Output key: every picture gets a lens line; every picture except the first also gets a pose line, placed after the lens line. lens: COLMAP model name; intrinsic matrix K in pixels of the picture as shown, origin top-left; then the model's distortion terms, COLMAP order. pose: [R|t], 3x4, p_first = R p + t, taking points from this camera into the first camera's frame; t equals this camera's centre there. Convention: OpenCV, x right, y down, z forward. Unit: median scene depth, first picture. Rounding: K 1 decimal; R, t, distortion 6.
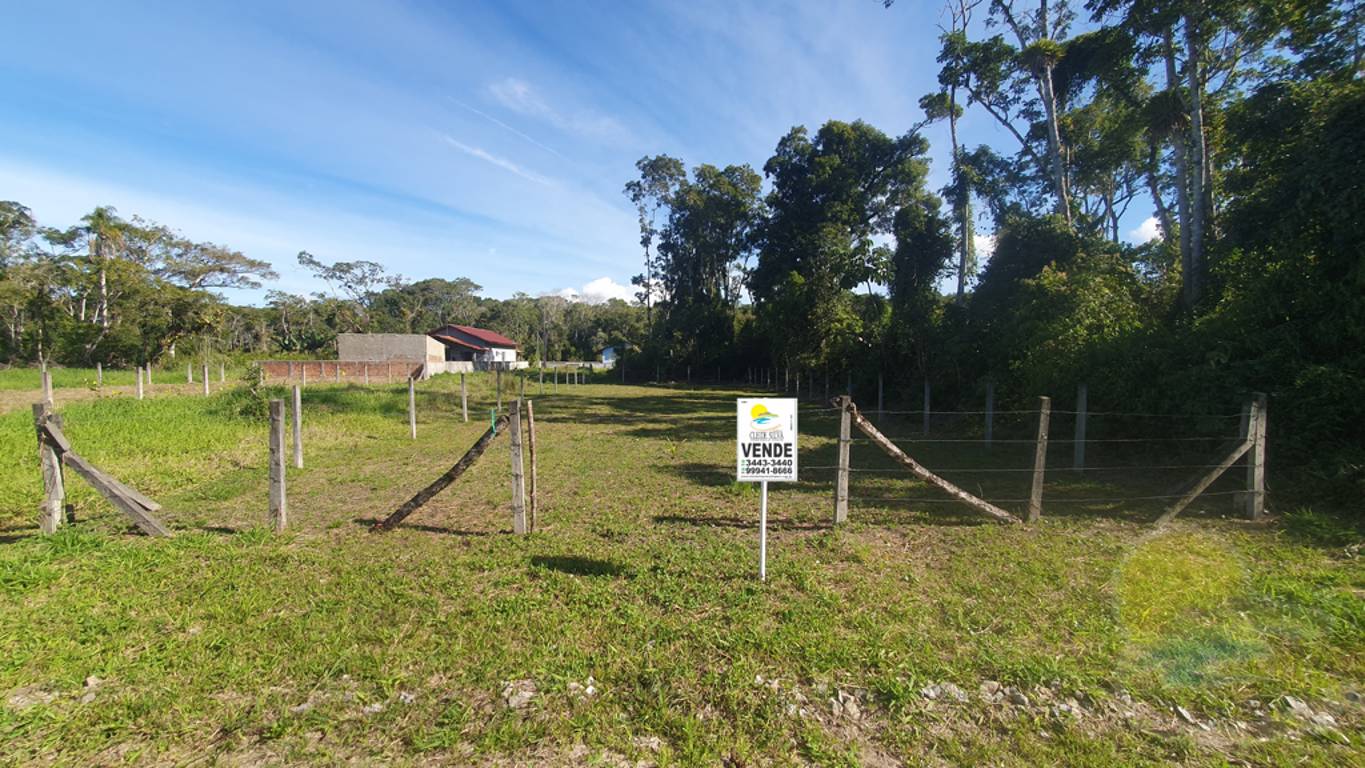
lens RADIAL K [[540.0, 0, 688.8], [0, 540.0, 397.5], [0, 0, 1]] dist [0.000601, 0.000250]
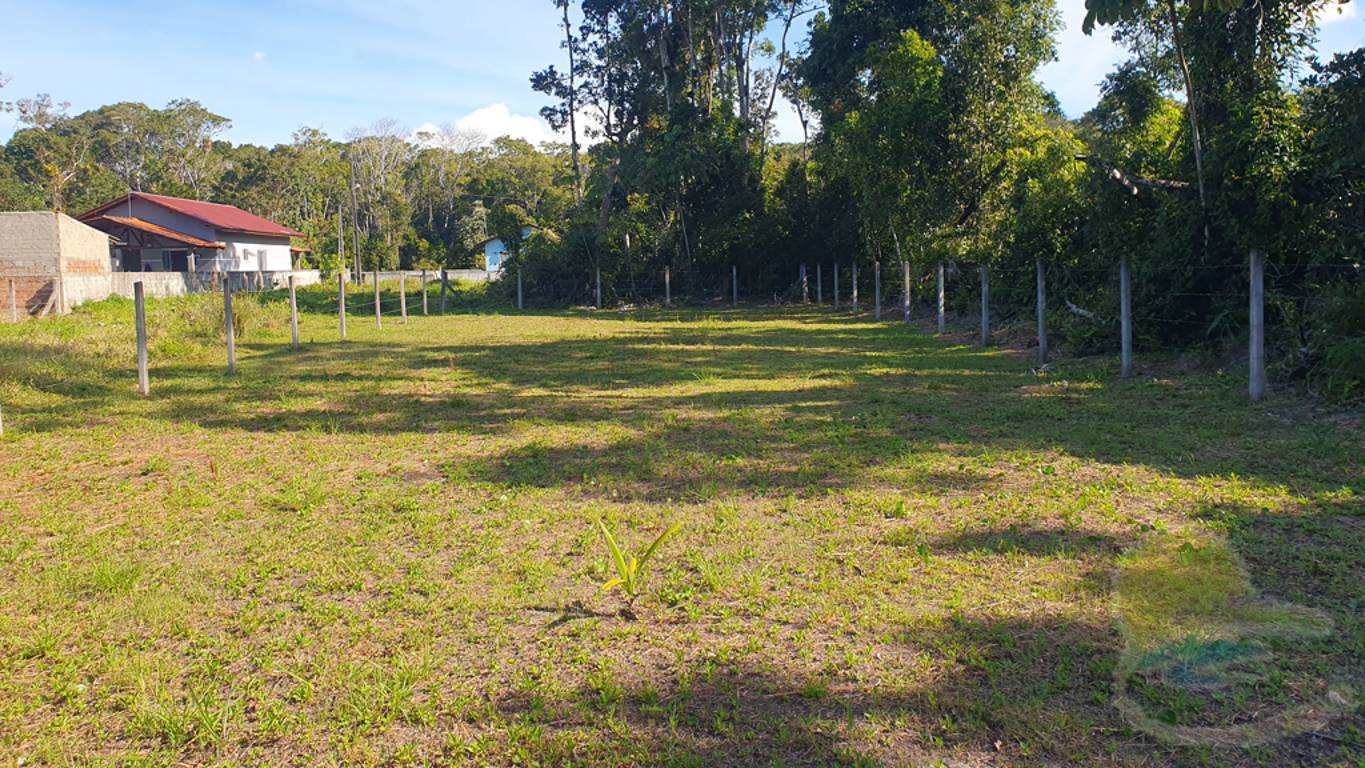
lens RADIAL K [[1061.6, 0, 676.5], [0, 1061.6, 350.7], [0, 0, 1]] dist [0.009821, -0.005533]
pose [[0.999490, -0.030340, 0.009949, -0.002895], [0.030203, 0.999451, 0.013617, -0.001750], [-0.010357, -0.013310, 0.999858, 0.162954]]
